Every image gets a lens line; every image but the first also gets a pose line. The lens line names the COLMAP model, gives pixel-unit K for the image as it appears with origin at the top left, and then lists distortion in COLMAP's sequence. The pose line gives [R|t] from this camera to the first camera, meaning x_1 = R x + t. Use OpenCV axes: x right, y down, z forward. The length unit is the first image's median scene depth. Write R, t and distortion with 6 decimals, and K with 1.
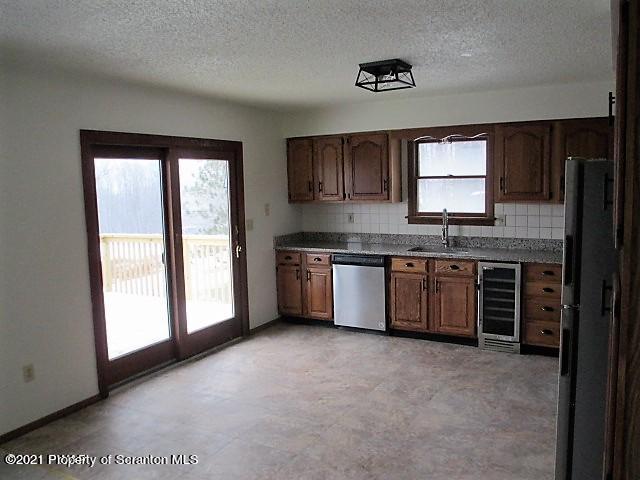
lens RADIAL K [[542.3, 0, 323.7], [0, 542.3, 239.2], [0, 0, 1]] dist [-0.019510, -0.008715]
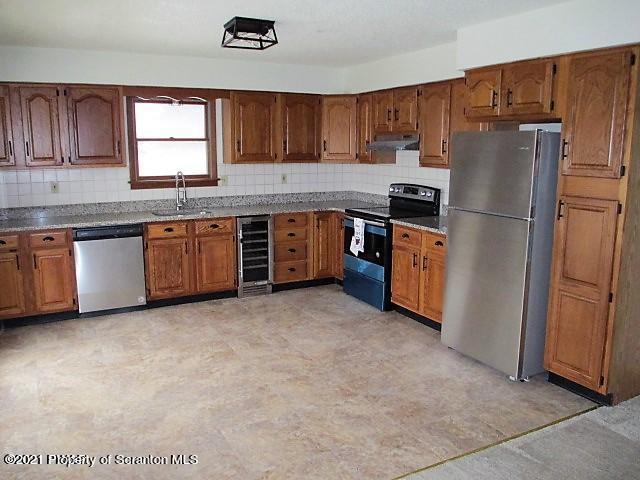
lens RADIAL K [[542.3, 0, 322.2], [0, 542.3, 235.8], [0, 0, 1]] dist [-0.019510, -0.008715]
pose [[0.553815, -0.120845, 0.823823, -0.497655], [0.082019, 0.992518, 0.090454, -0.007193], [-0.828590, 0.017474, 0.559583, 0.243271]]
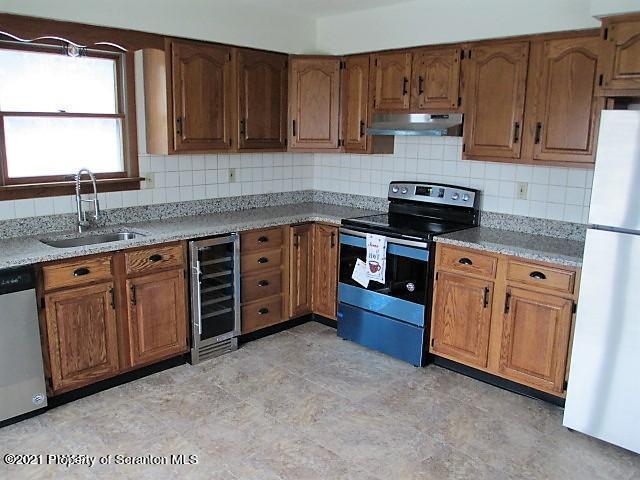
lens RADIAL K [[542.3, 0, 322.4], [0, 542.3, 233.9], [0, 0, 1]] dist [-0.019510, -0.008715]
pose [[0.269832, -0.162740, 0.949055, -0.301094], [0.087054, 0.985701, 0.144273, -0.050419], [-0.958964, 0.043690, 0.280141, 0.625271]]
